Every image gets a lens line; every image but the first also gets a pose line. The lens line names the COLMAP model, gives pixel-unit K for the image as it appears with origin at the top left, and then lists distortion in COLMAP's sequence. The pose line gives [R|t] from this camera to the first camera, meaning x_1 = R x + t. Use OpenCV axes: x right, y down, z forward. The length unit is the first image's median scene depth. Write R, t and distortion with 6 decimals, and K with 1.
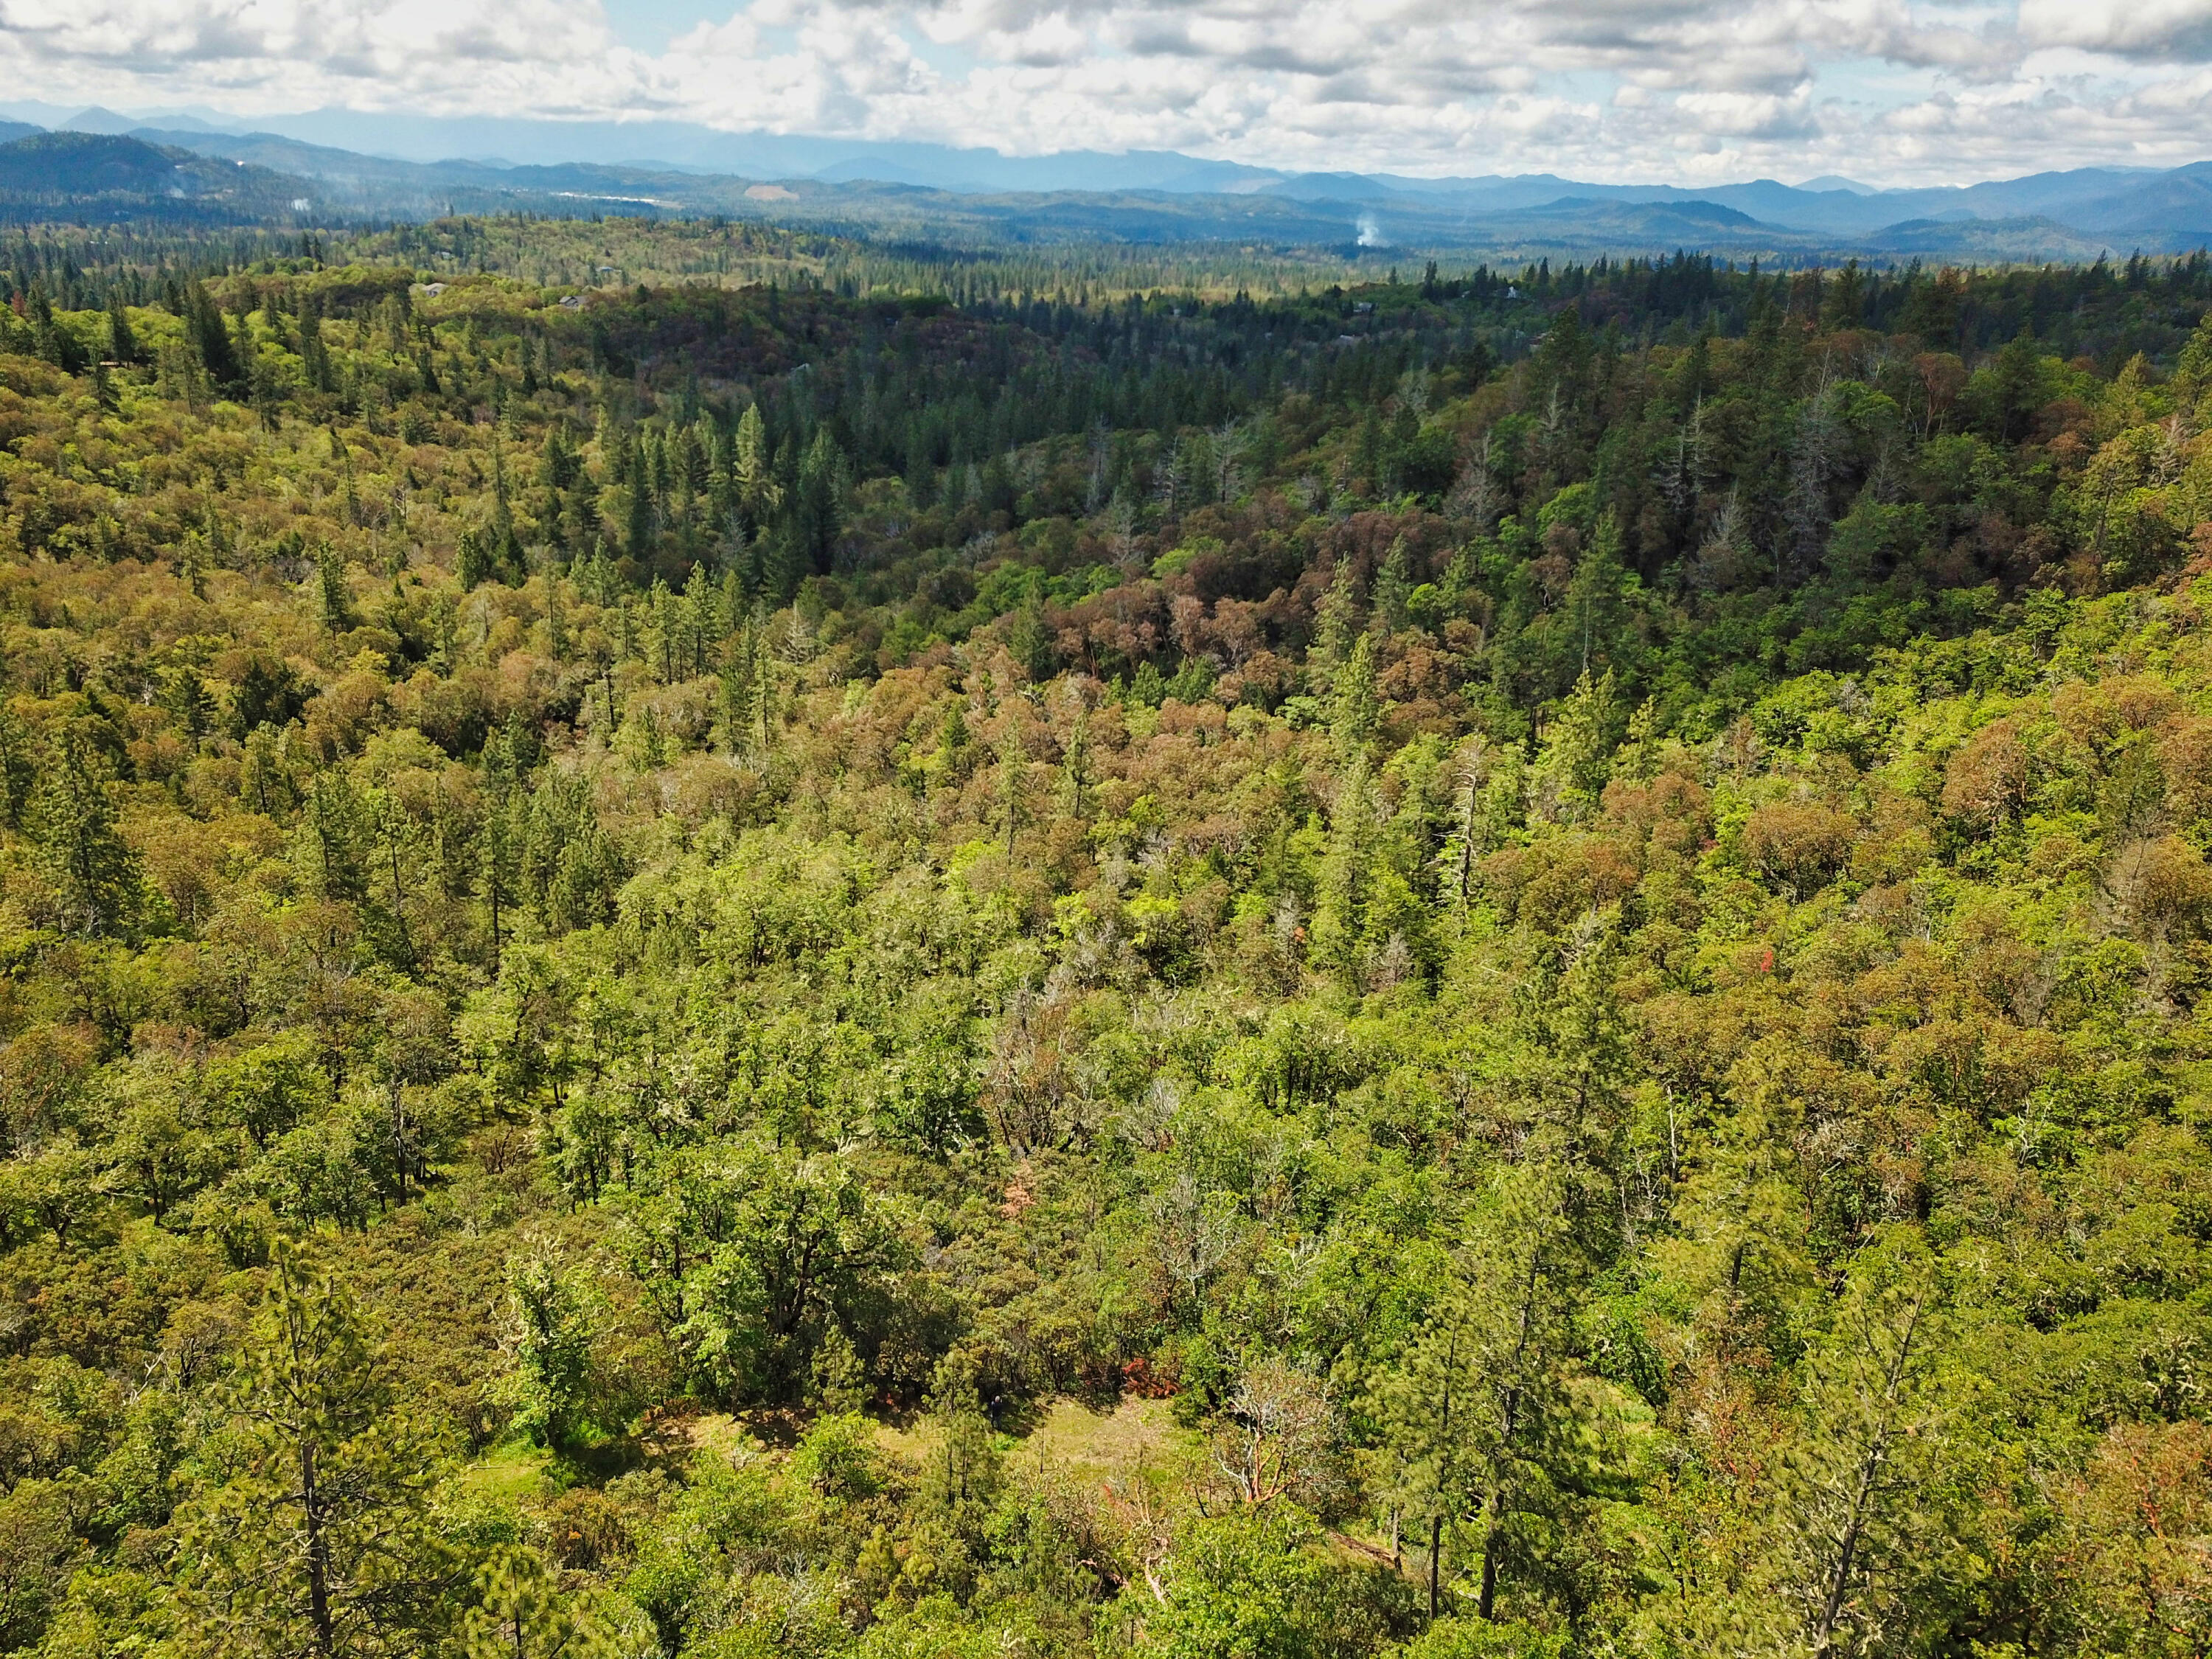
lens RADIAL K [[1678.7, 0, 1089.0], [0, 1678.7, 832.4], [0, 0, 1]] dist [0.012202, -0.005174]
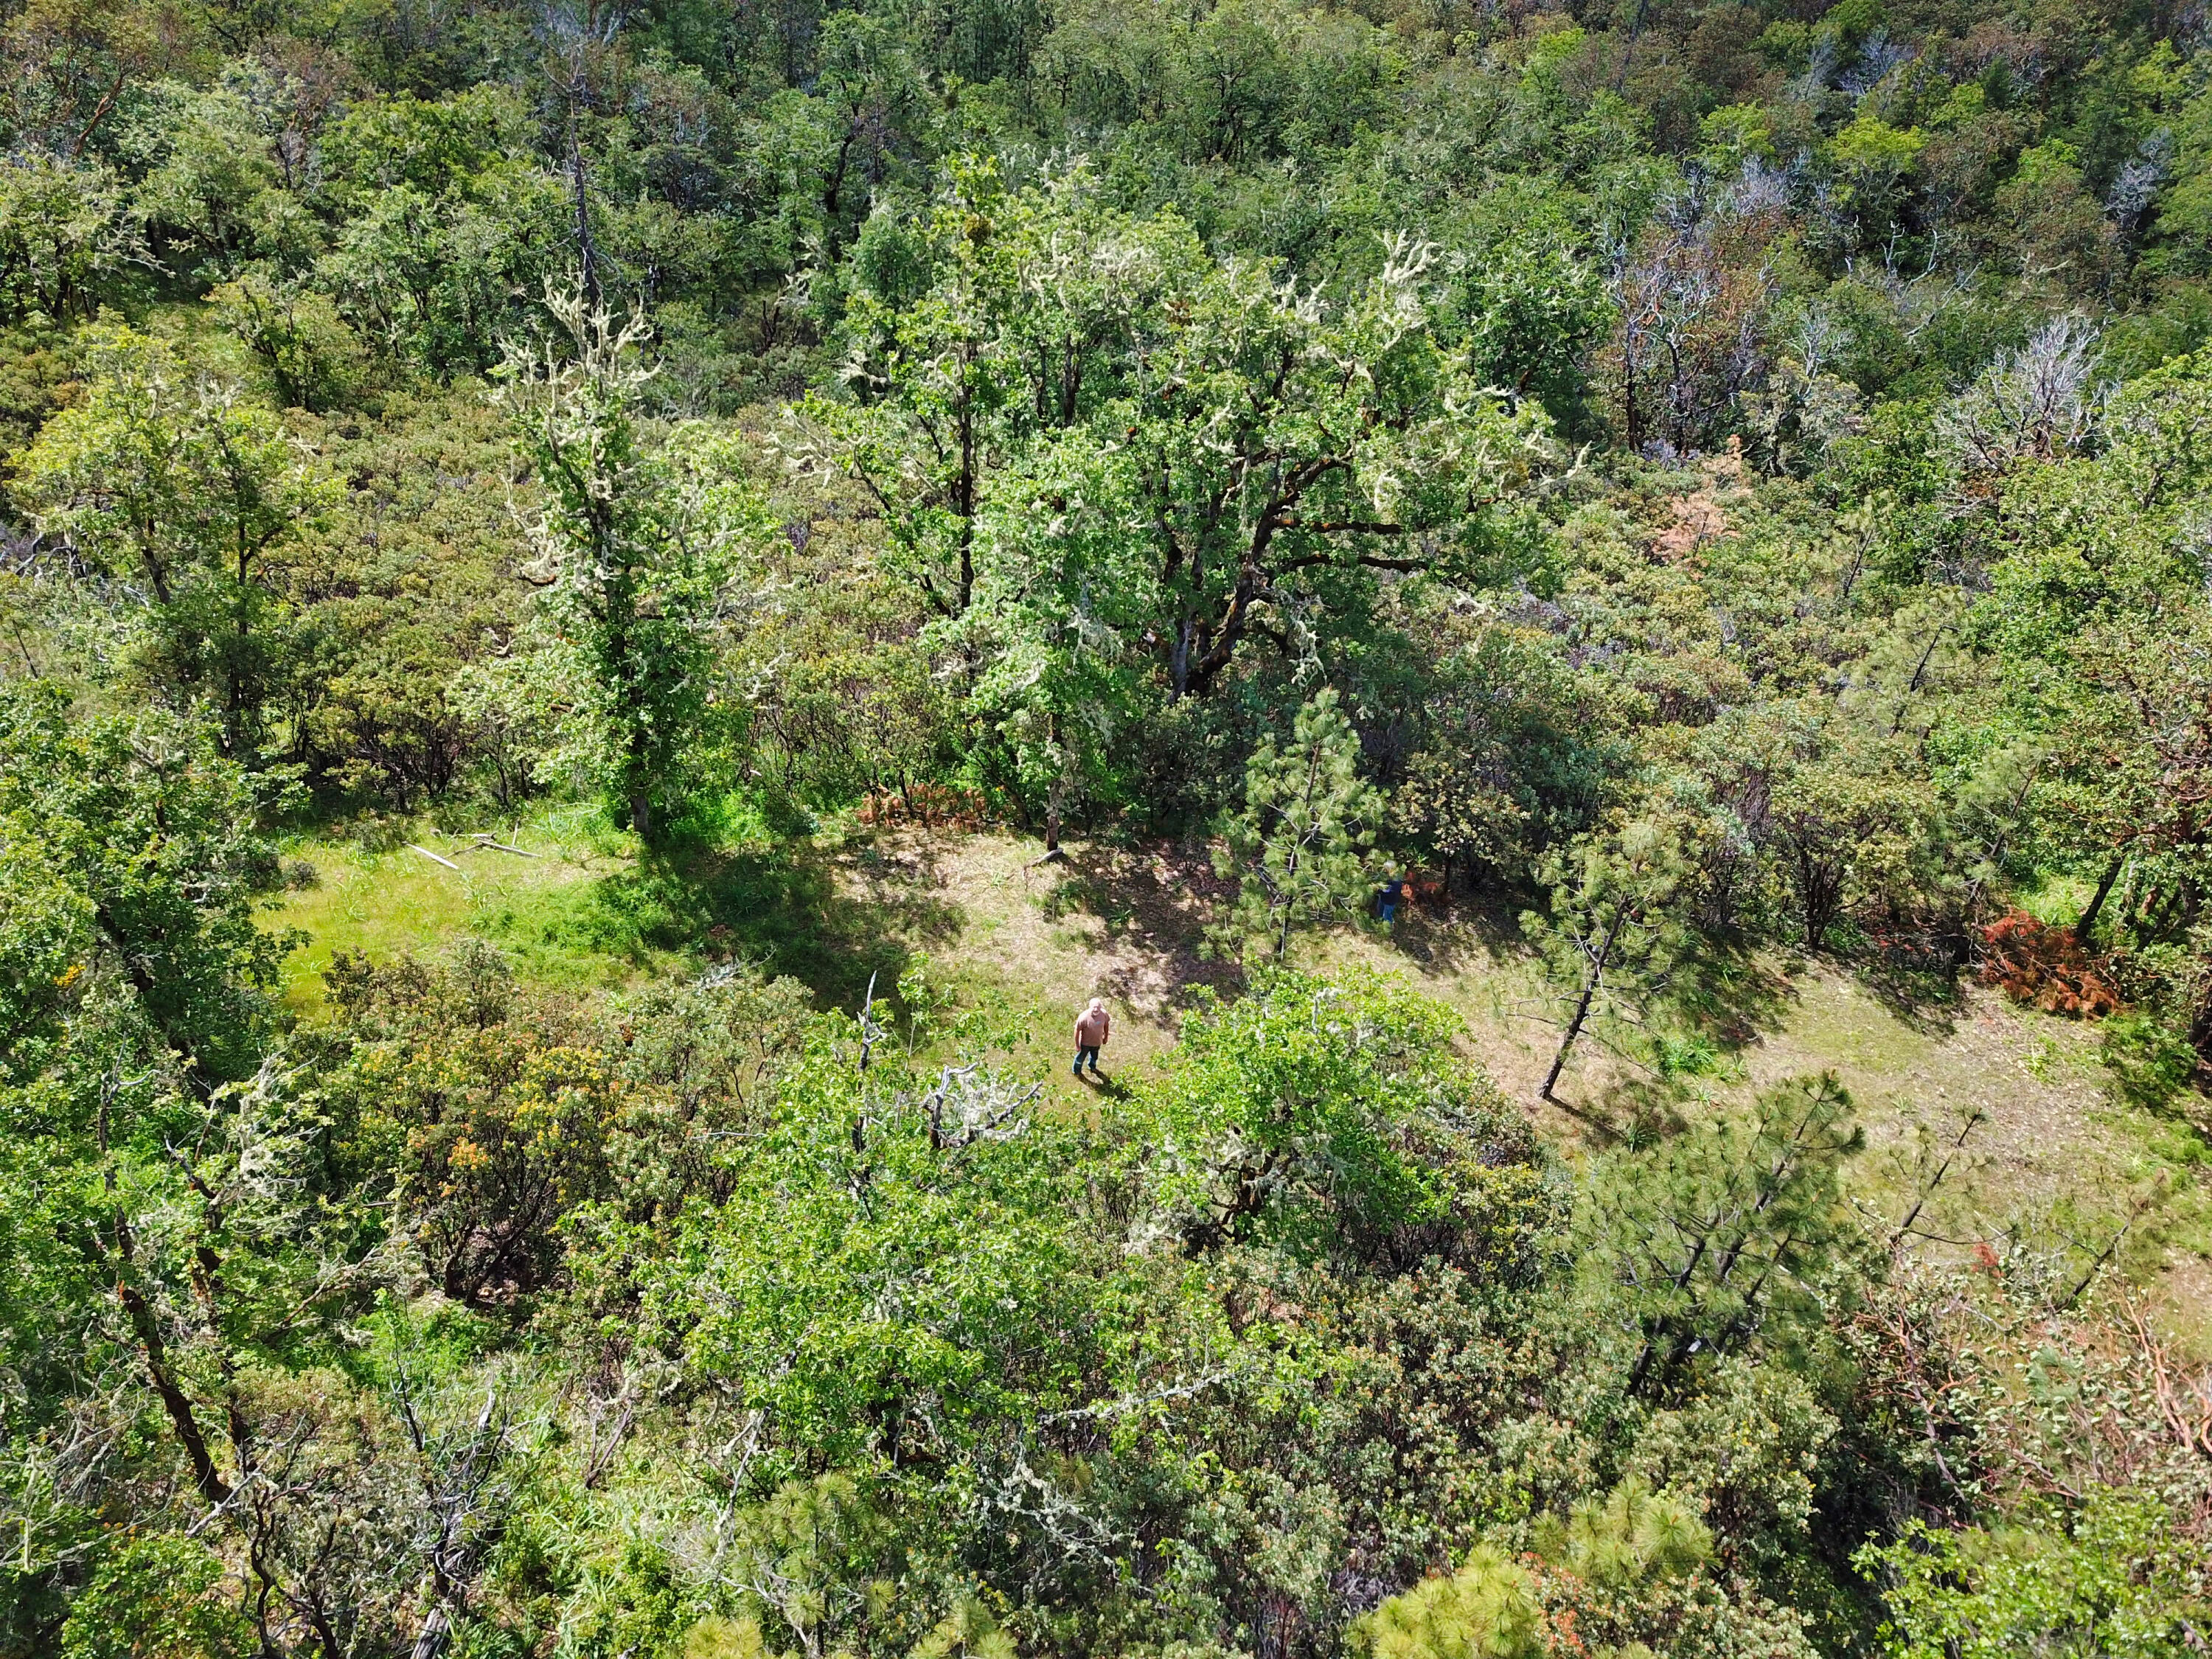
lens RADIAL K [[1648.2, 0, 1109.3], [0, 1648.2, 827.5], [0, 0, 1]] dist [0.075287, -0.104435]
pose [[0.959011, 0.202067, -0.198665, -0.055108], [-0.122625, 0.927966, 0.351913, 0.092663], [0.255464, -0.313127, 0.914707, 0.300449]]
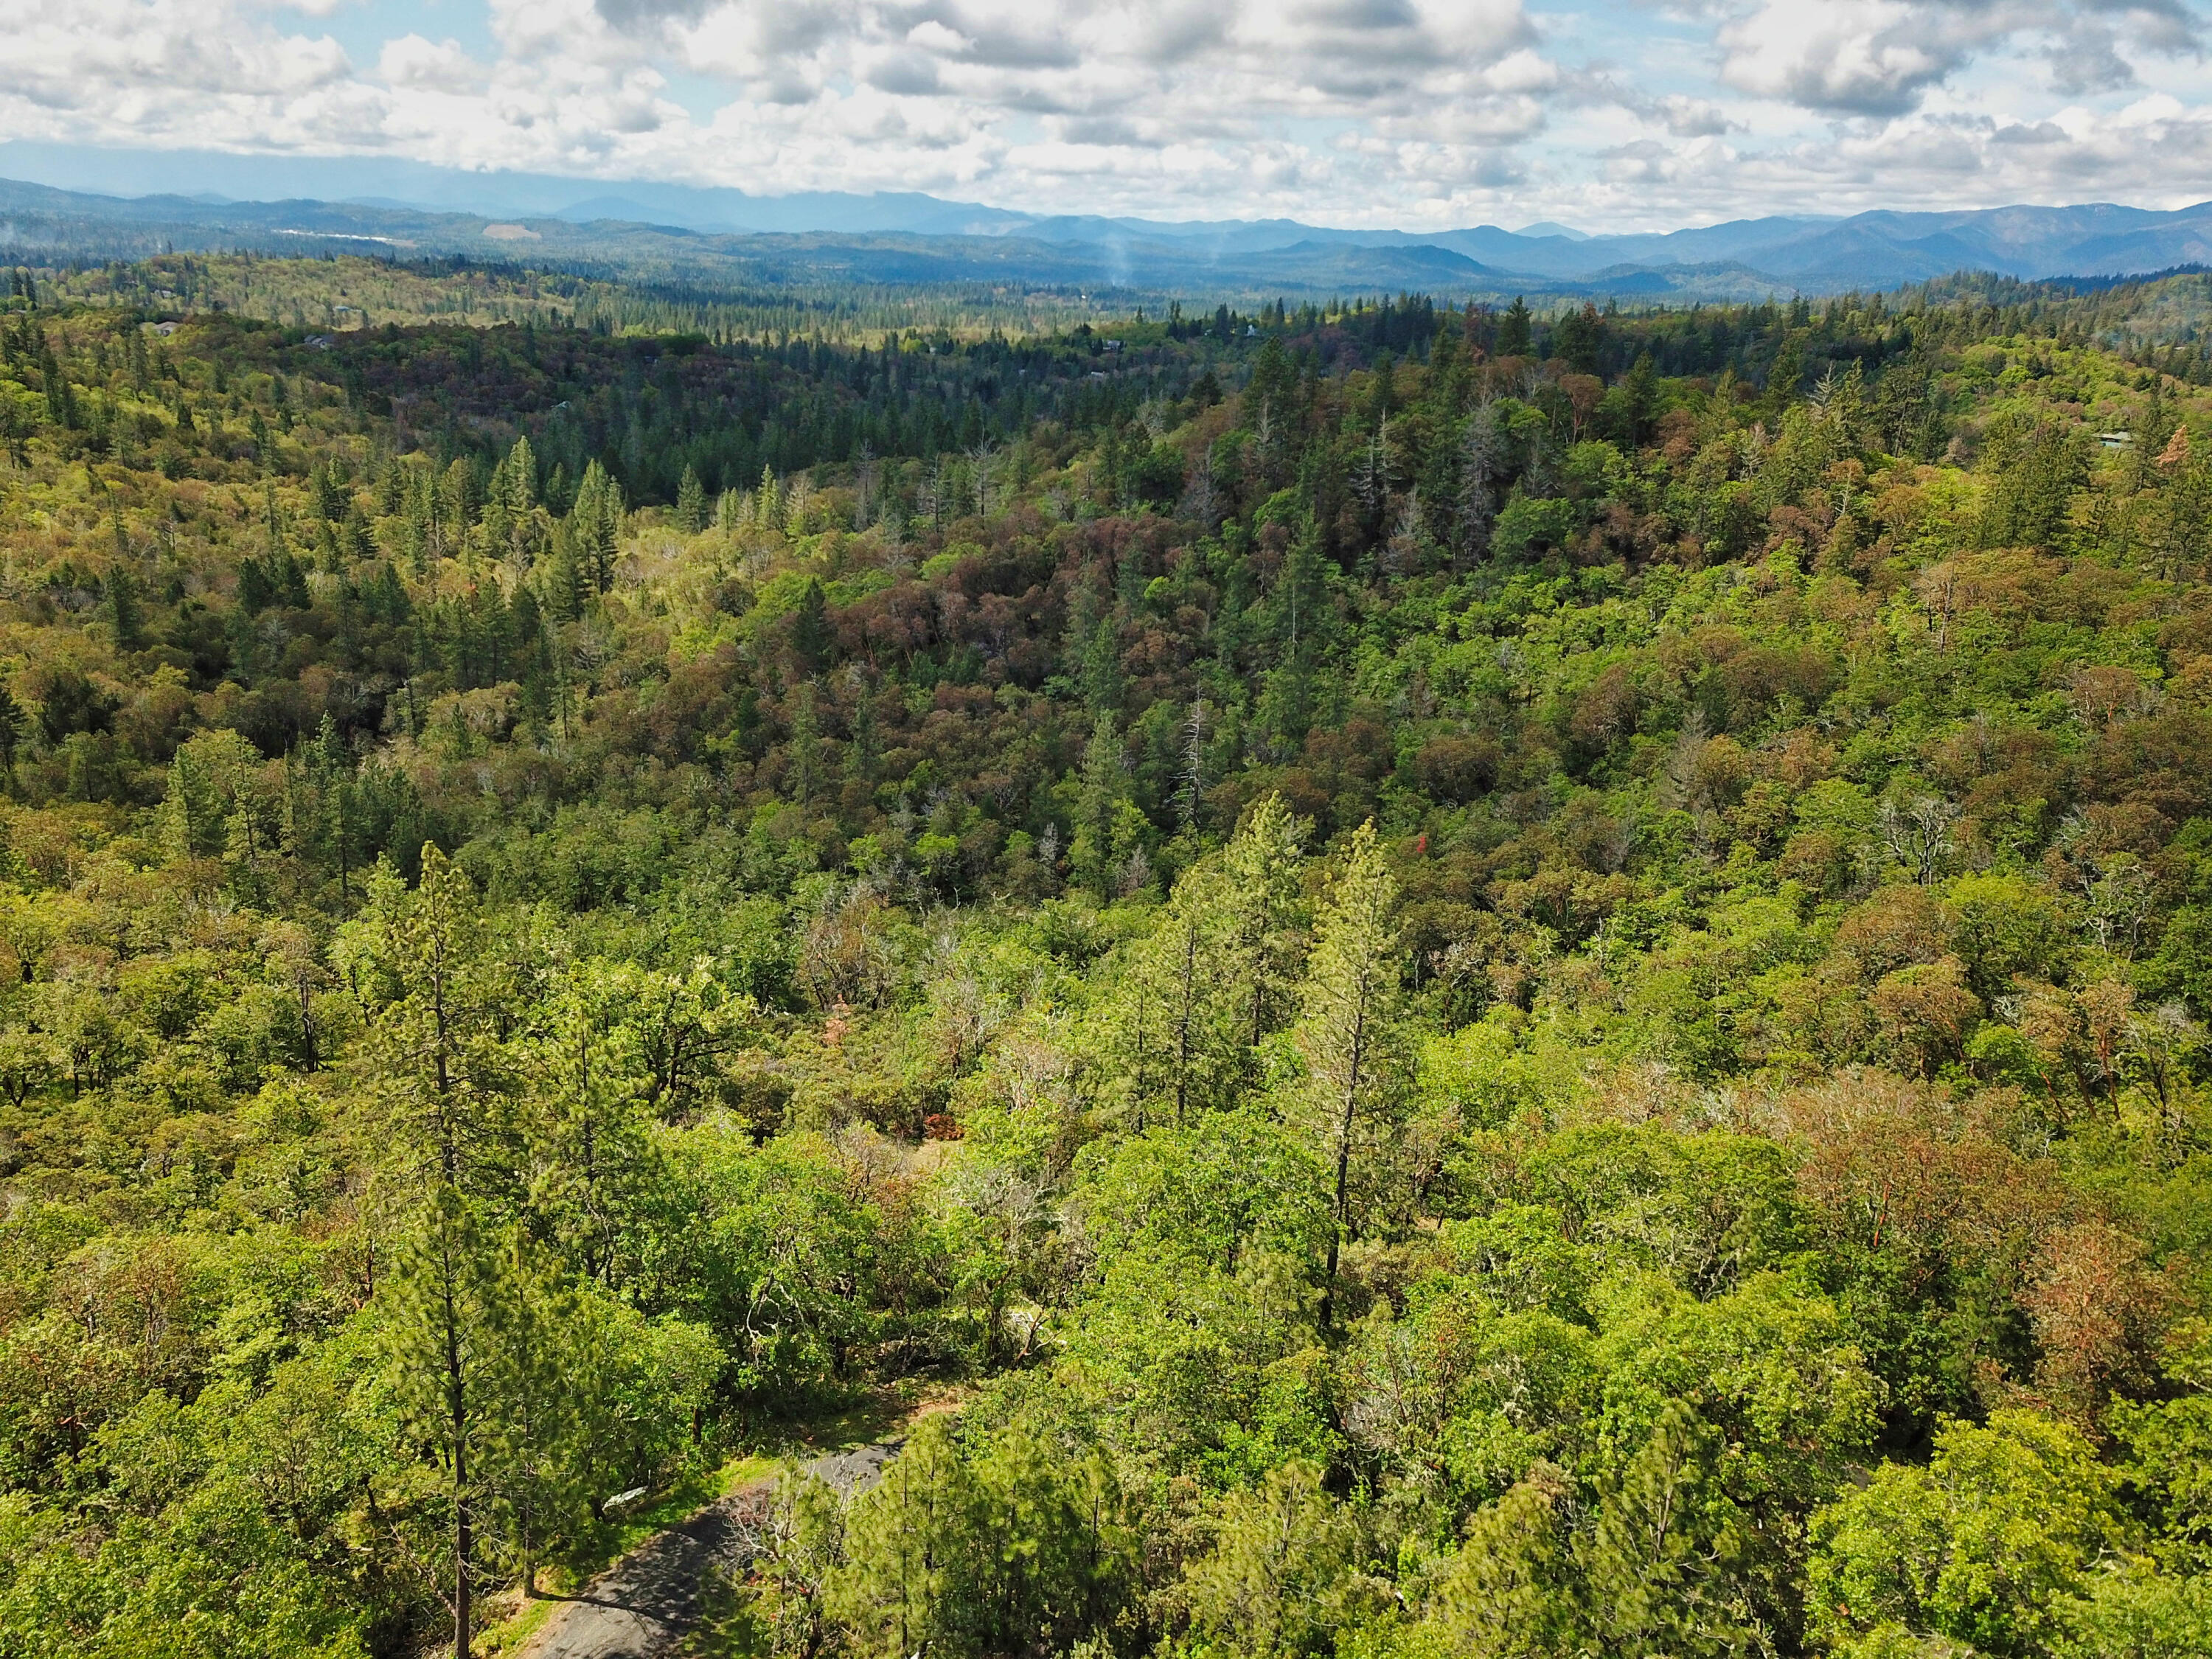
lens RADIAL K [[1700.8, 0, 1084.8], [0, 1700.8, 835.5], [0, 0, 1]] dist [0.017086, -0.004054]
pose [[0.990827, -0.040885, 0.128805, -0.009222], [0.044034, 0.998794, -0.021695, 0.066318], [-0.127763, 0.027168, 0.991433, -0.178362]]
